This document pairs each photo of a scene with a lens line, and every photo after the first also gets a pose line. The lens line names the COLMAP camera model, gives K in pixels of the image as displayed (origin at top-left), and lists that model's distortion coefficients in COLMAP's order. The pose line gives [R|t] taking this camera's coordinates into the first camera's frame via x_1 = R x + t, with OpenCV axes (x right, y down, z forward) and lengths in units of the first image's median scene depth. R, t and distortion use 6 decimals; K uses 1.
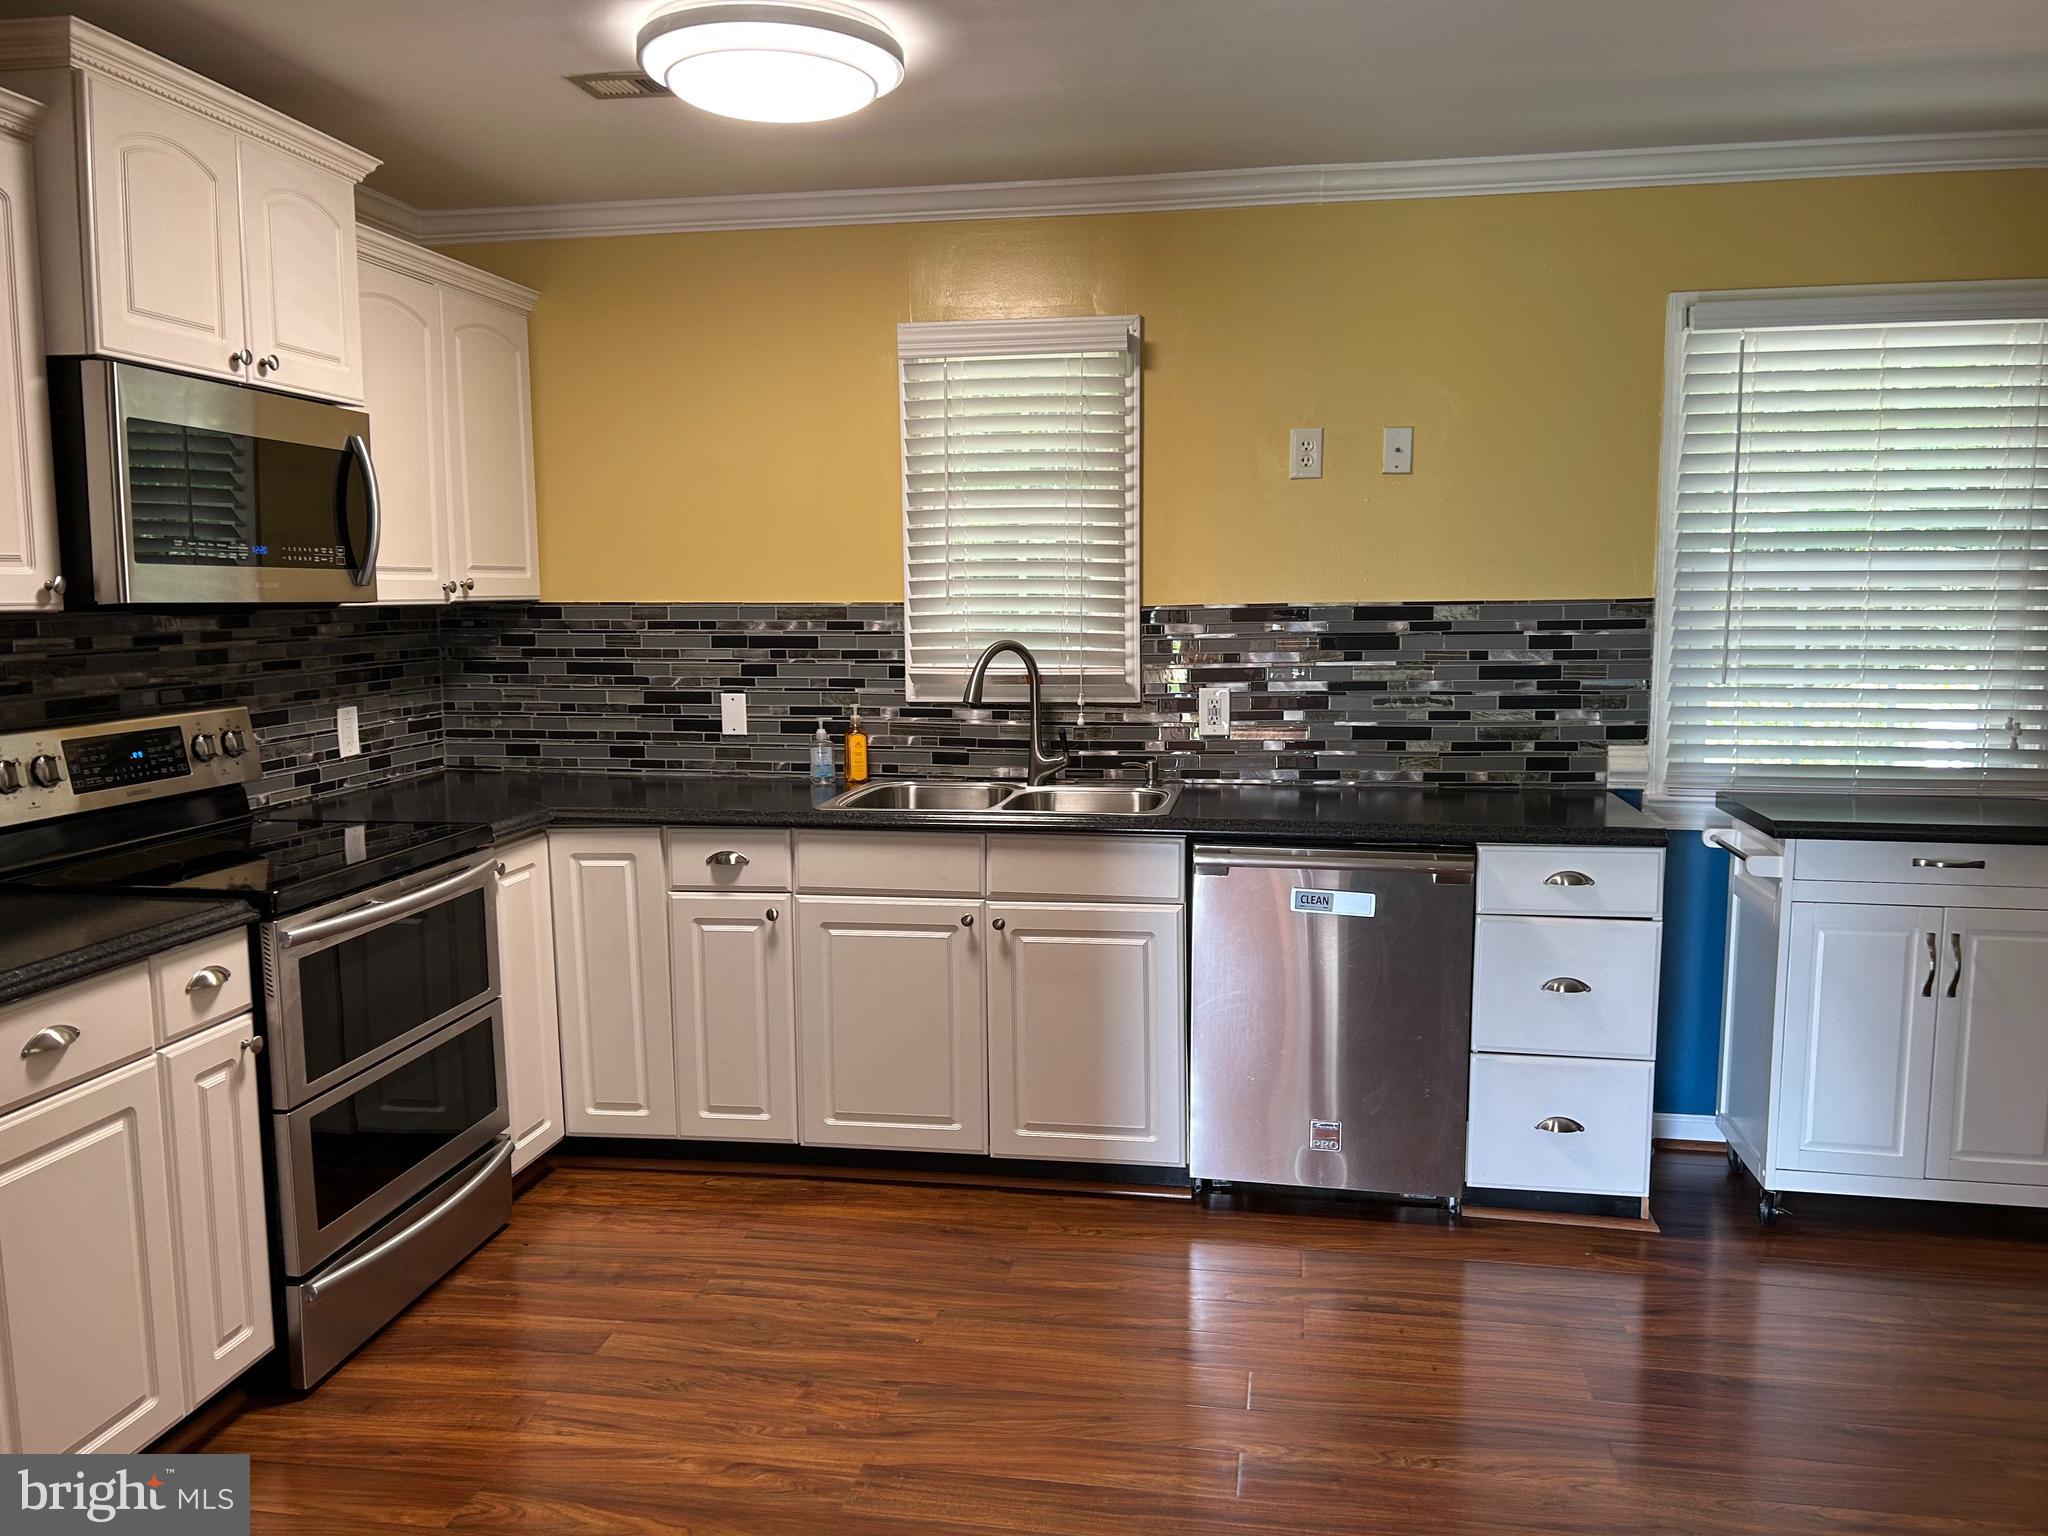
lens RADIAL K [[1540.5, 0, 1017.6], [0, 1540.5, 776.6], [0, 0, 1]] dist [0.036874, -0.012249]
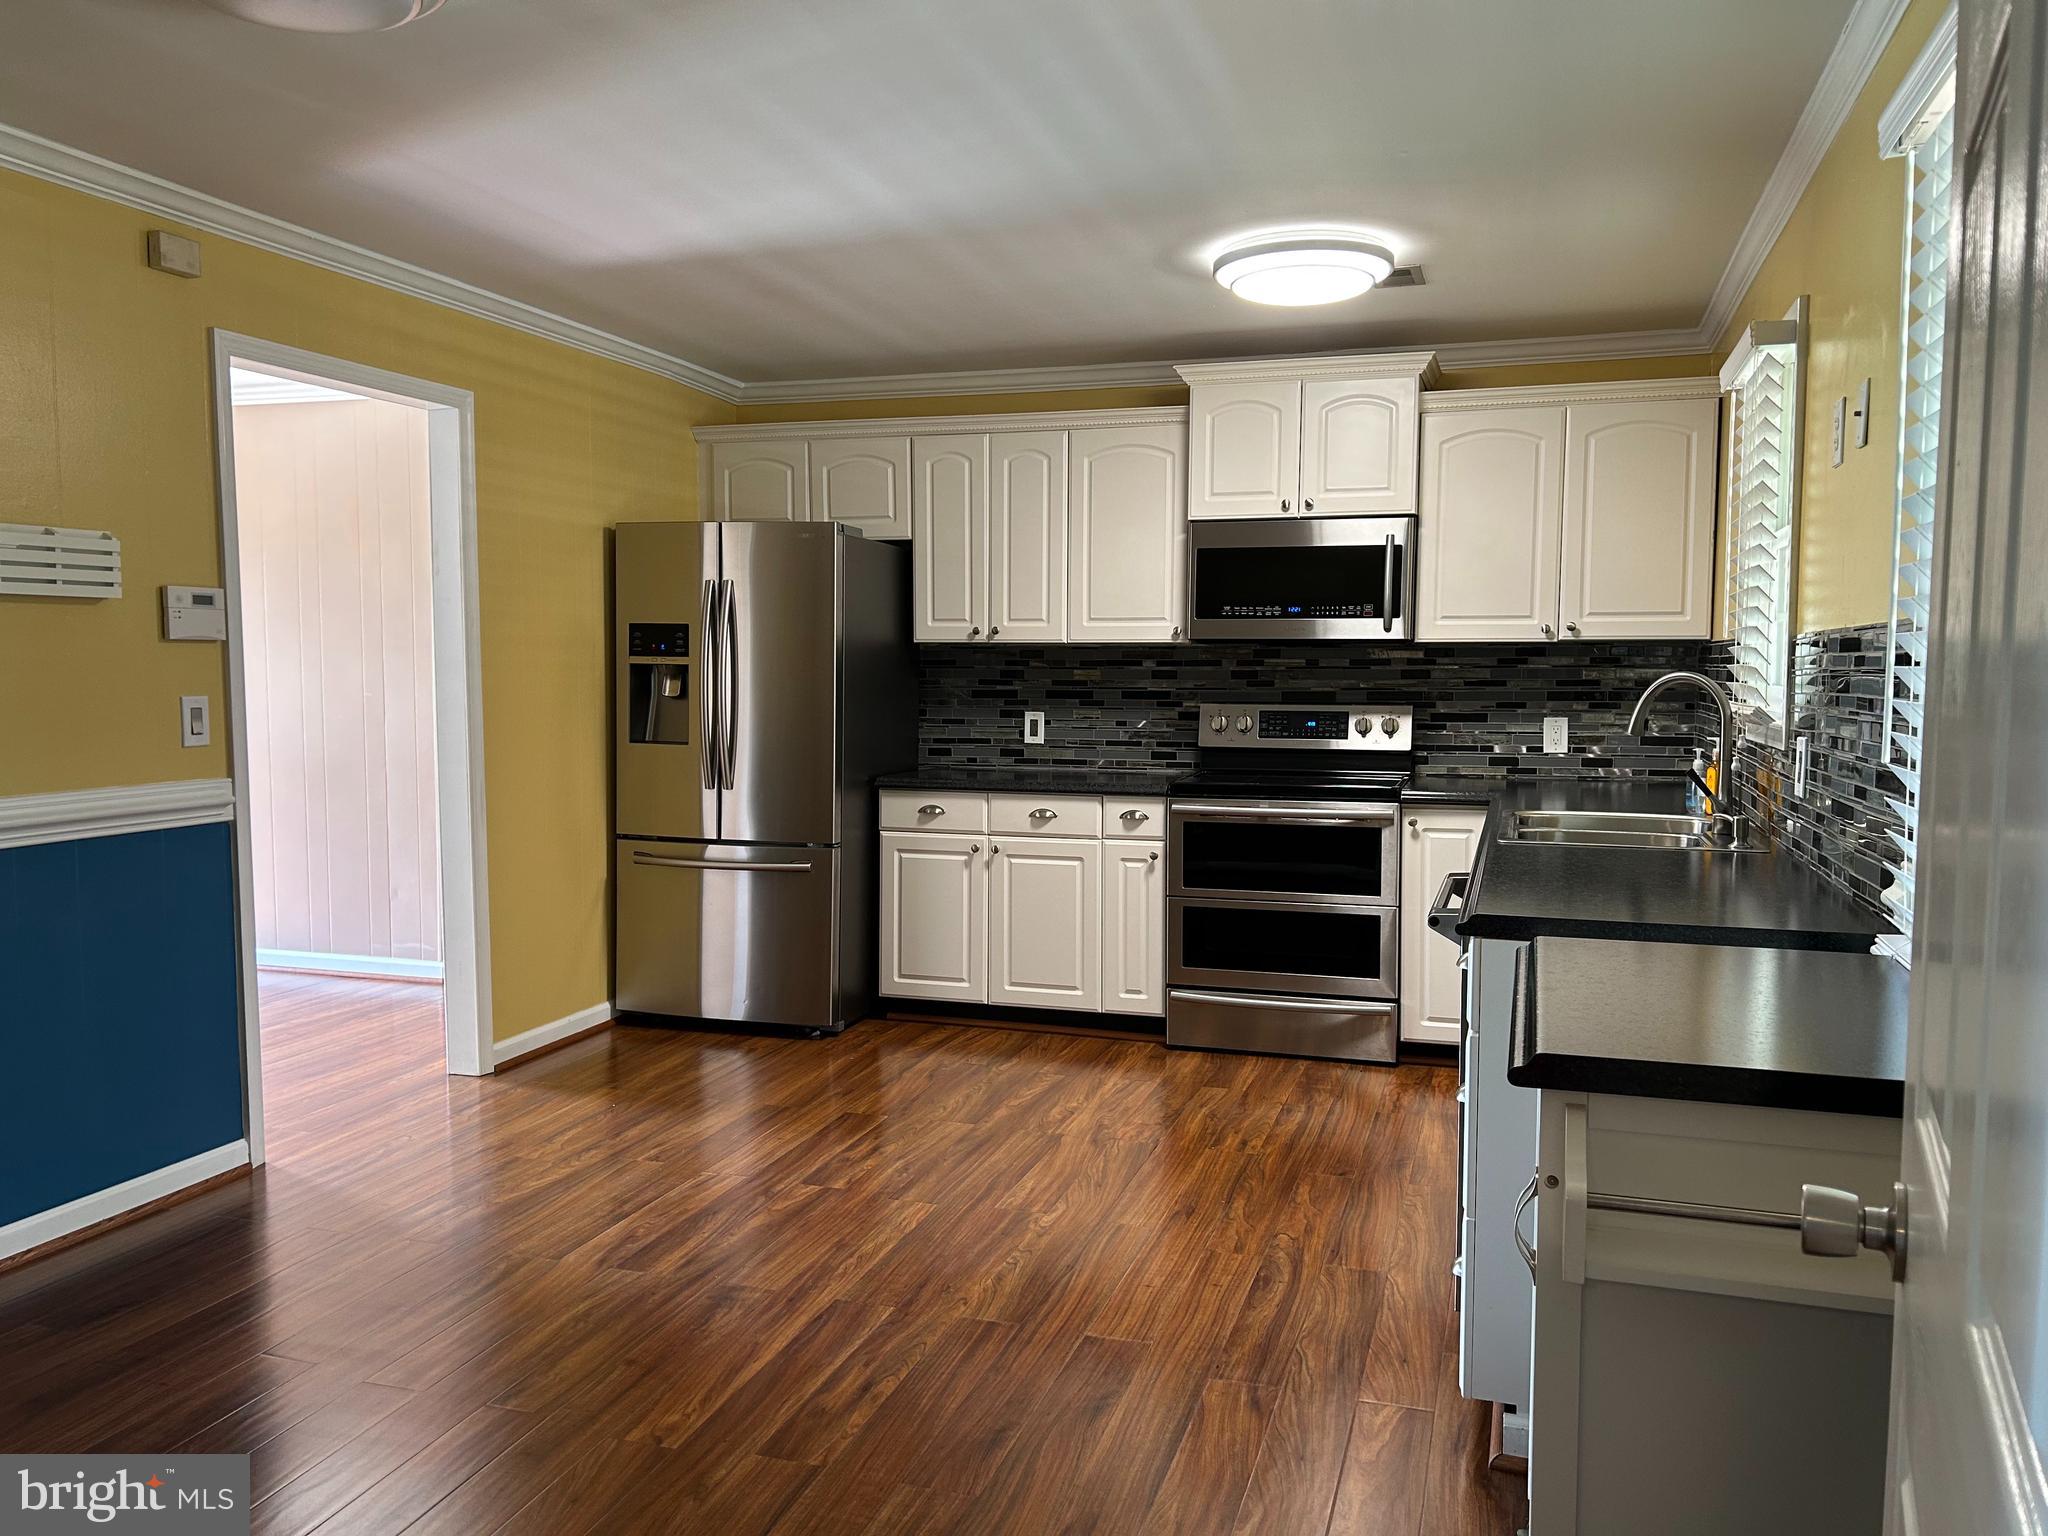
lens RADIAL K [[1540.5, 0, 1029.6], [0, 1540.5, 765.1], [0, 0, 1]] dist [0.036874, -0.012249]
pose [[-0.140739, 0.068998, -0.987640, 1.022081], [-0.124395, 0.988431, 0.086779, -0.065689], [0.982201, 0.135071, -0.130527, 0.743340]]
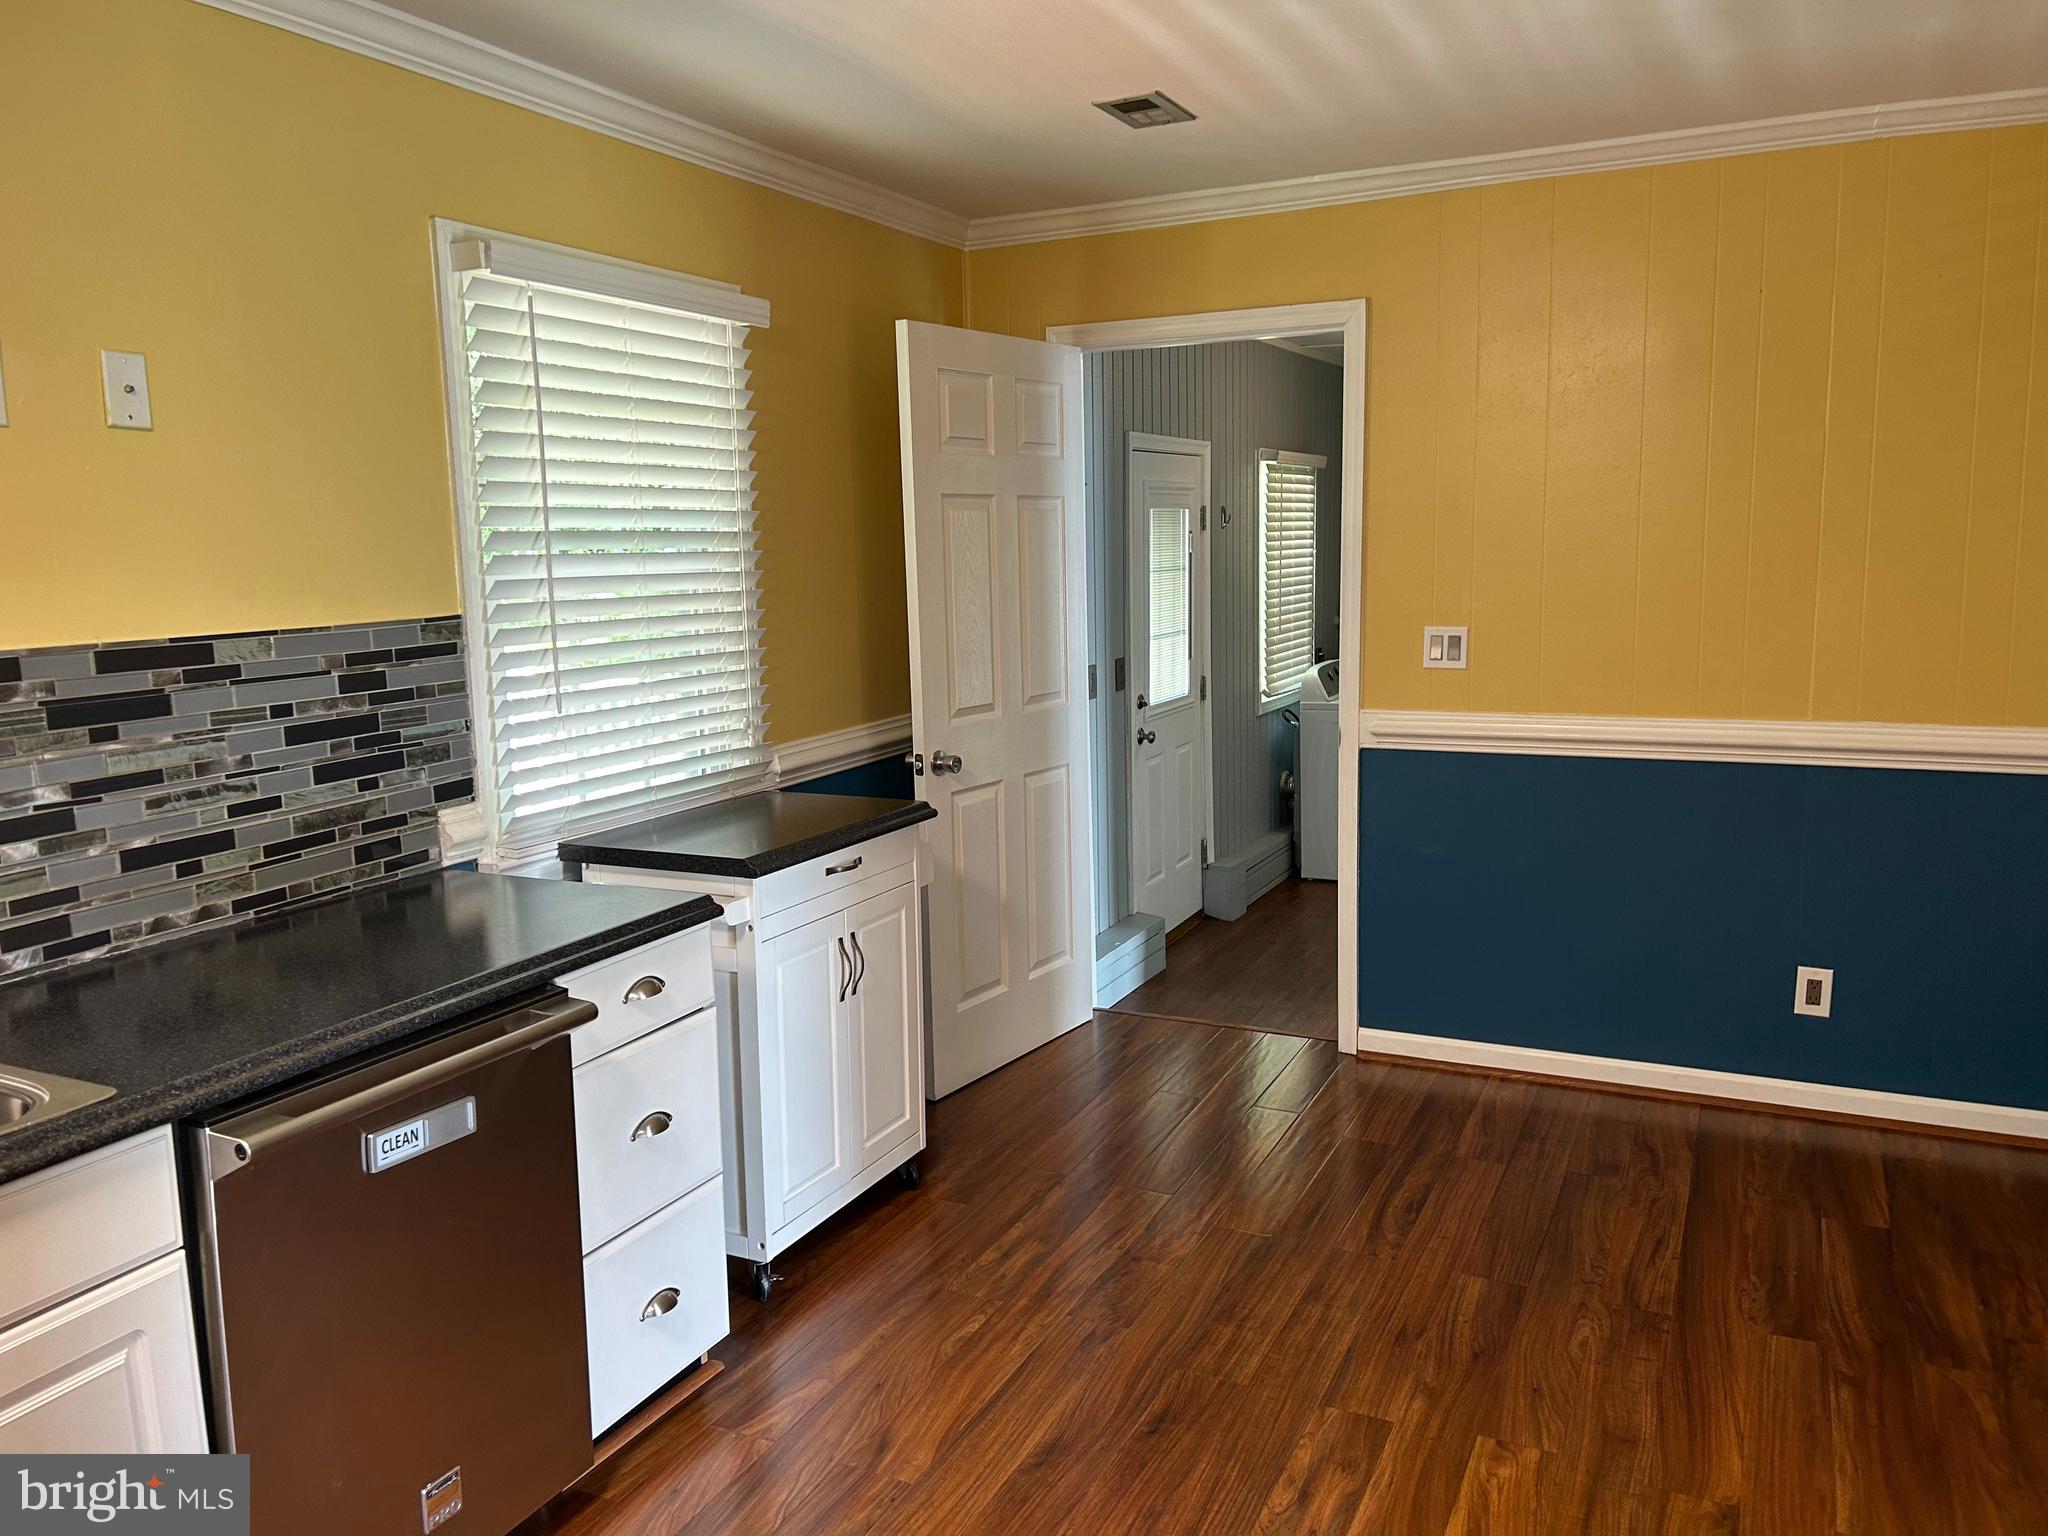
lens RADIAL K [[1540.5, 0, 1019.5], [0, 1540.5, 769.9], [0, 0, 1]] dist [0.036874, -0.012249]
pose [[0.276433, -0.143836, 0.950208, -0.258380], [0.137053, 0.984531, 0.109160, -0.083831], [-0.951211, 0.100053, 0.291870, 0.508234]]
